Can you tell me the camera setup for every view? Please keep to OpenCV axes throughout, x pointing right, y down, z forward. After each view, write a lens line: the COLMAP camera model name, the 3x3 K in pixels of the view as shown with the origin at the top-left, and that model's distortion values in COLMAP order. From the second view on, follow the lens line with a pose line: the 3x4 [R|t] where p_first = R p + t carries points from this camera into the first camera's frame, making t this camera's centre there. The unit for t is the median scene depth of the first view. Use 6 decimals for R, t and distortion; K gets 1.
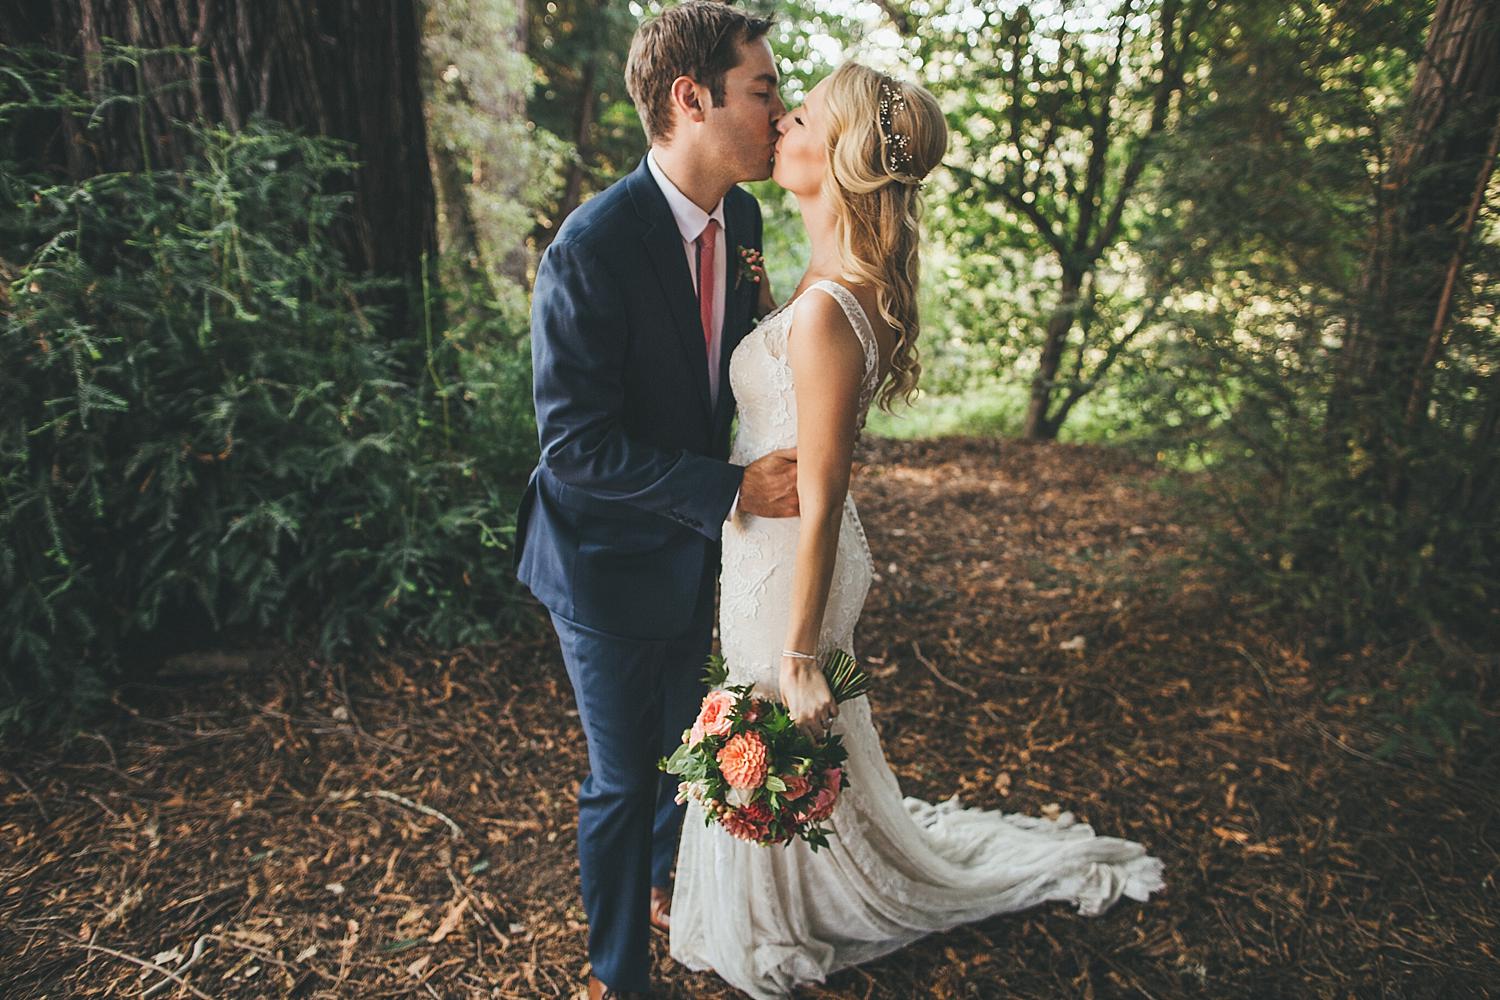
lens RADIAL K [[1075.0, 0, 750.0], [0, 1075.0, 500.0], [0, 0, 1]] dist [0.002367, -0.003797]
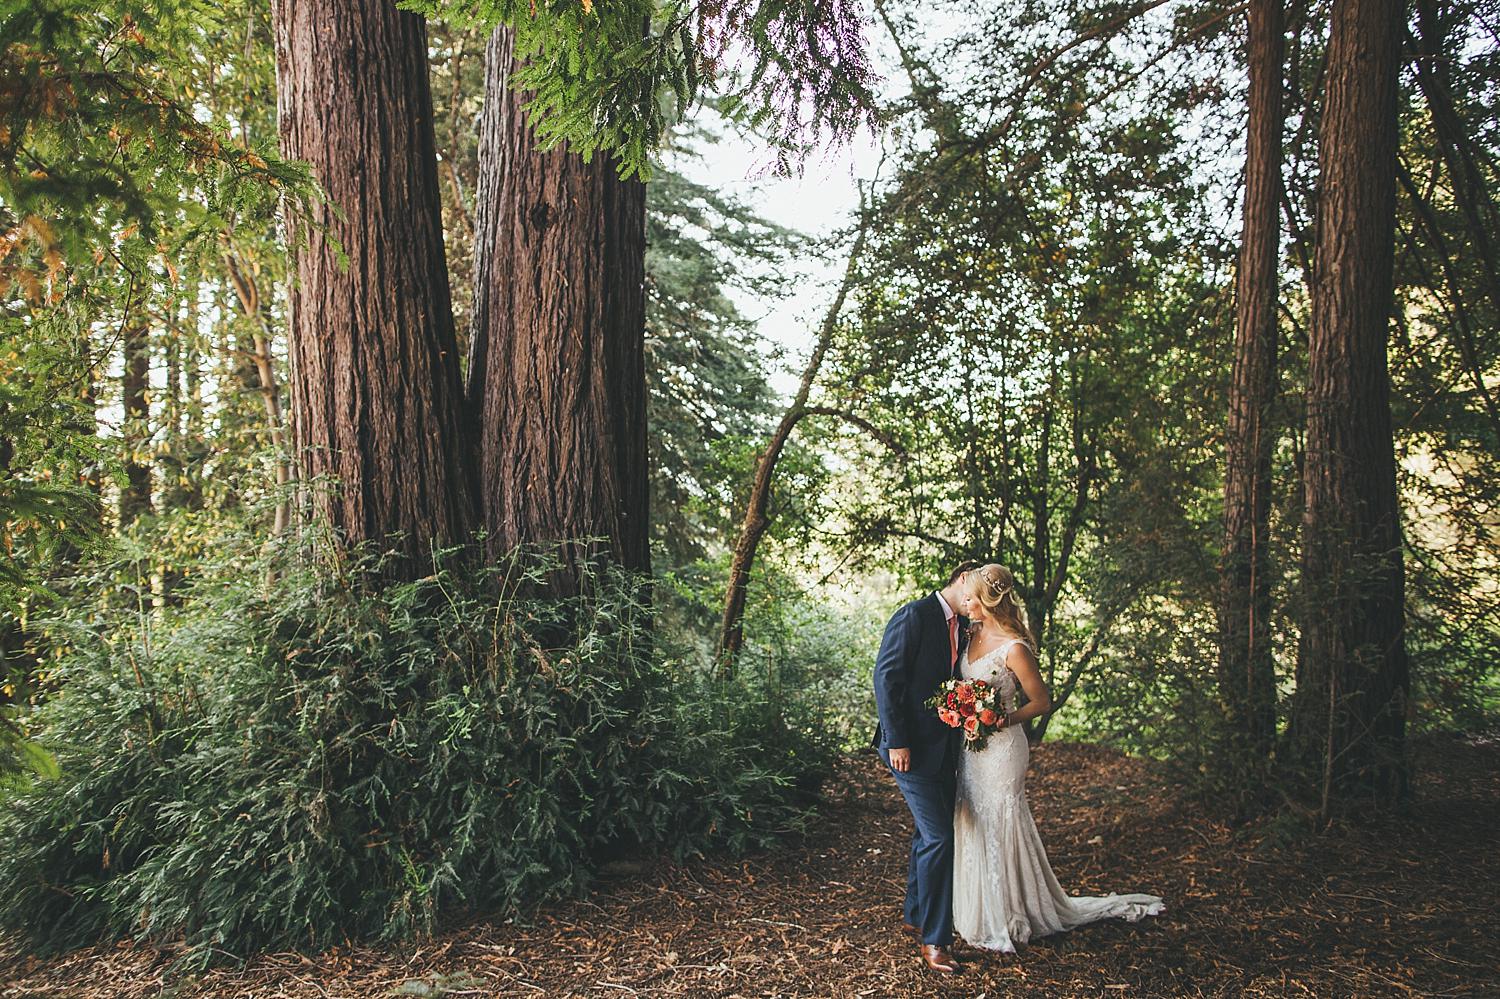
lens RADIAL K [[1075.0, 0, 750.0], [0, 1075.0, 499.5], [0, 0, 1]] dist [0.002367, -0.003797]
pose [[0.997617, -0.045641, 0.051749, -0.341571], [0.059543, 0.948408, -0.311411, 0.141581], [-0.034866, 0.313750, 0.948865, -0.840455]]
